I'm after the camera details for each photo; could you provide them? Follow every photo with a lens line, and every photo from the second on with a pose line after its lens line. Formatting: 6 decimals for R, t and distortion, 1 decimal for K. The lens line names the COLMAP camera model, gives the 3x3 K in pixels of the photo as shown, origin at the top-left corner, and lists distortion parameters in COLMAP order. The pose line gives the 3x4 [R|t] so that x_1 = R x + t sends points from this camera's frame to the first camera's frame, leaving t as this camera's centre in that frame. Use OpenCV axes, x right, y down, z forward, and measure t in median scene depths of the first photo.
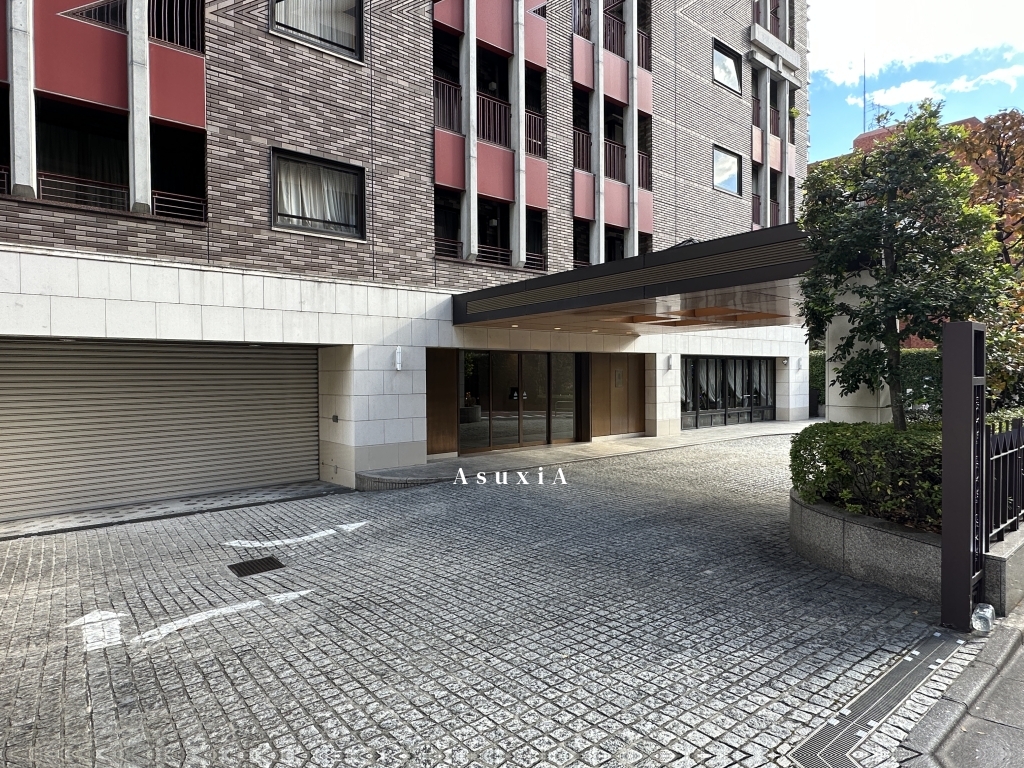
lens RADIAL K [[562.4, 0, 511.3], [0, 562.4, 381.7], [0, 0, 1]] dist [-0.002903, -0.000502]
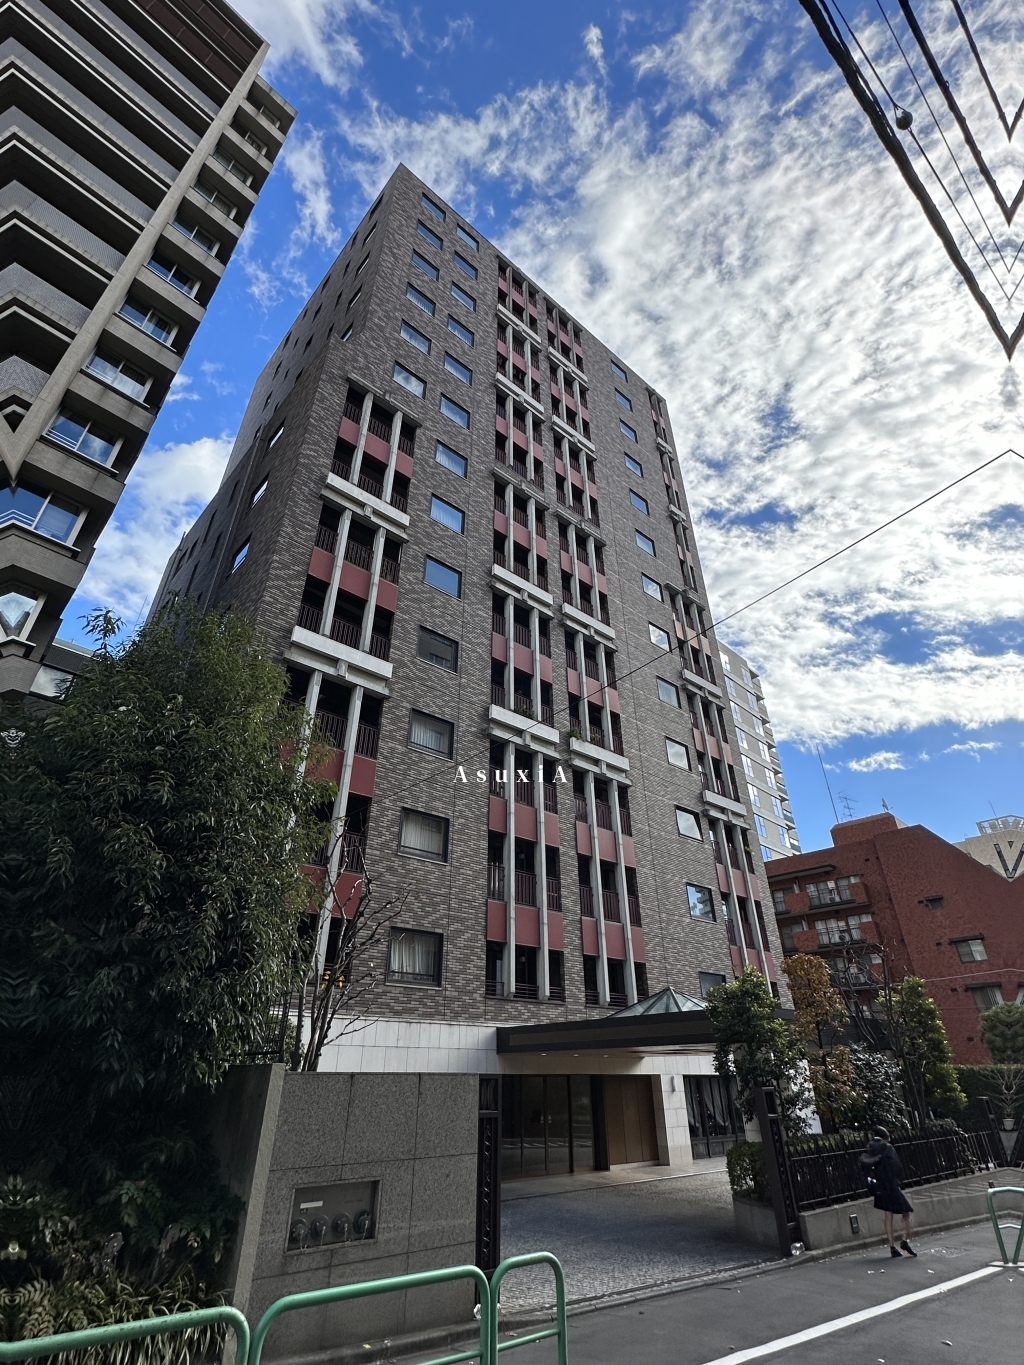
lens RADIAL K [[639.4, 0, 514.1], [0, 639.4, 677.7], [0, 0, 1]] dist [0.002843, 0.000726]
pose [[0.999724, 0.014882, 0.018180, -0.095411], [-0.002600, 0.839110, -0.543955, -0.023348], [-0.023350, 0.543758, 0.838917, -0.657886]]
